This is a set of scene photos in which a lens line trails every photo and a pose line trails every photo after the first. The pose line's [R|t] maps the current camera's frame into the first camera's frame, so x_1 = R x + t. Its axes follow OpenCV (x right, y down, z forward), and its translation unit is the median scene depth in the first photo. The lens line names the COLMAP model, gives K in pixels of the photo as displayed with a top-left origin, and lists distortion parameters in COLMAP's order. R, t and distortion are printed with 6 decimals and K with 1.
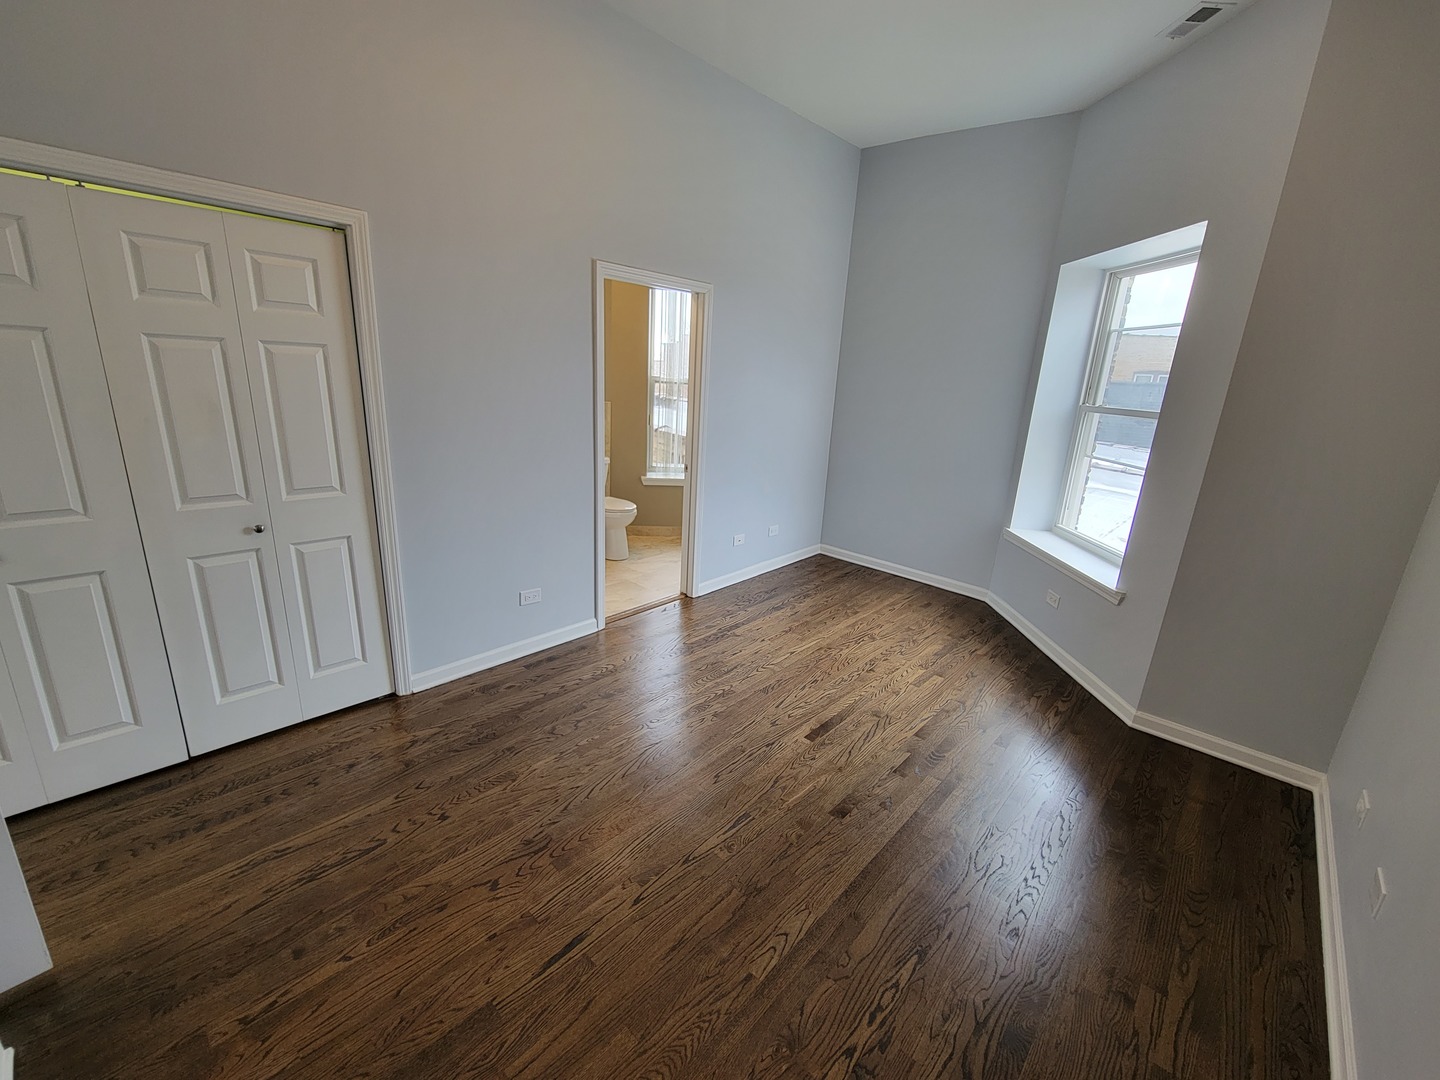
lens RADIAL K [[590.2, 0, 717.6], [0, 590.2, 540.2], [0, 0, 1]] dist [-0.003096, -0.000405]
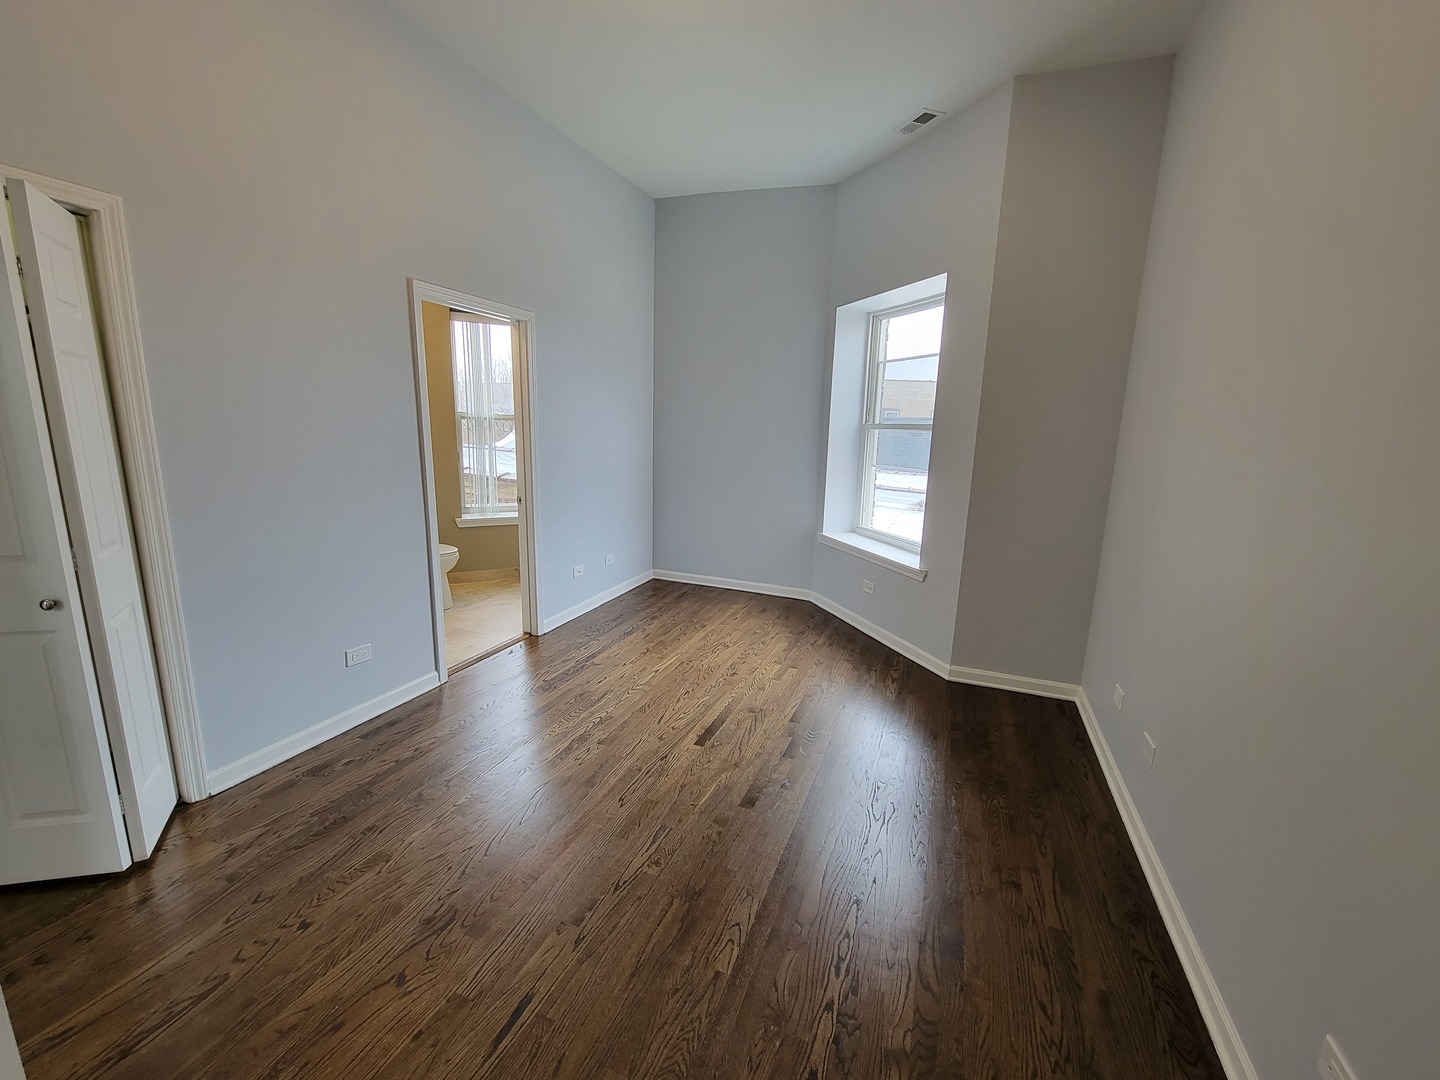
lens RADIAL K [[587.2, 0, 716.2], [0, 587.2, 539.9], [0, 0, 1]] dist [-0.001209, -0.000210]
pose [[0.936369, -0.094143, 0.338158, -0.122406], [0.118384, 0.991619, -0.051742, 0.042239], [-0.330453, 0.088482, 0.939666, 0.009512]]
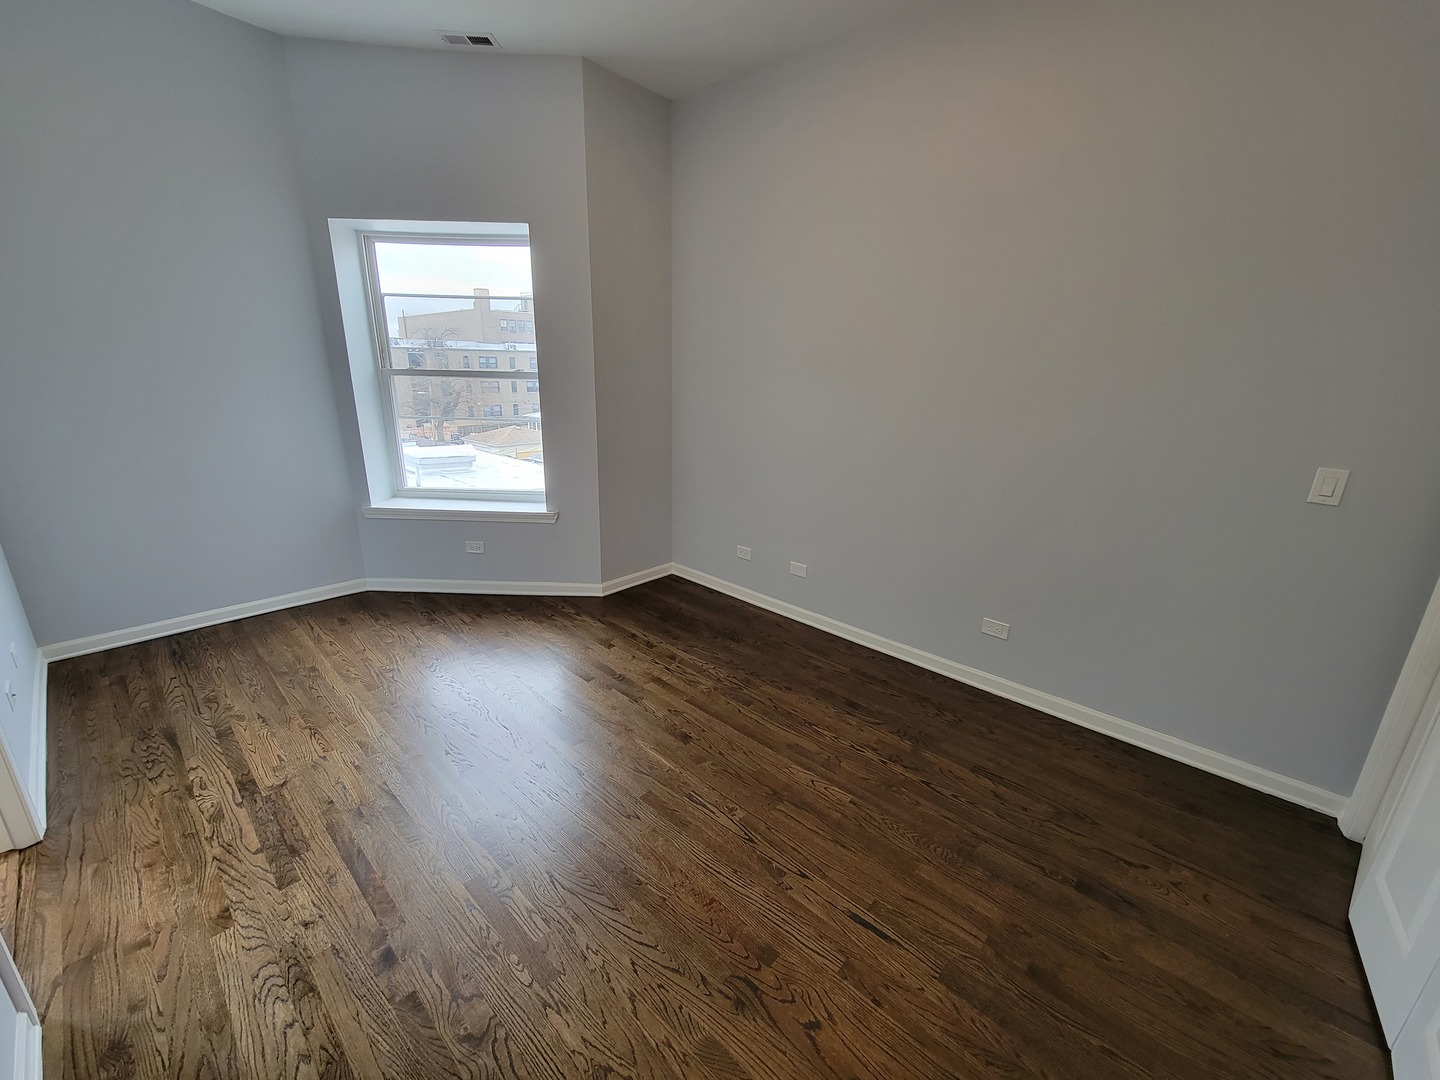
lens RADIAL K [[590.2, 0, 717.6], [0, 590.2, 540.2], [0, 0, 1]] dist [-0.003096, -0.000405]
pose [[0.008906, -0.340223, 0.940302, -0.609271], [0.254705, 0.910096, 0.326881, -0.207947], [-0.966978, 0.236588, 0.094762, 0.598302]]
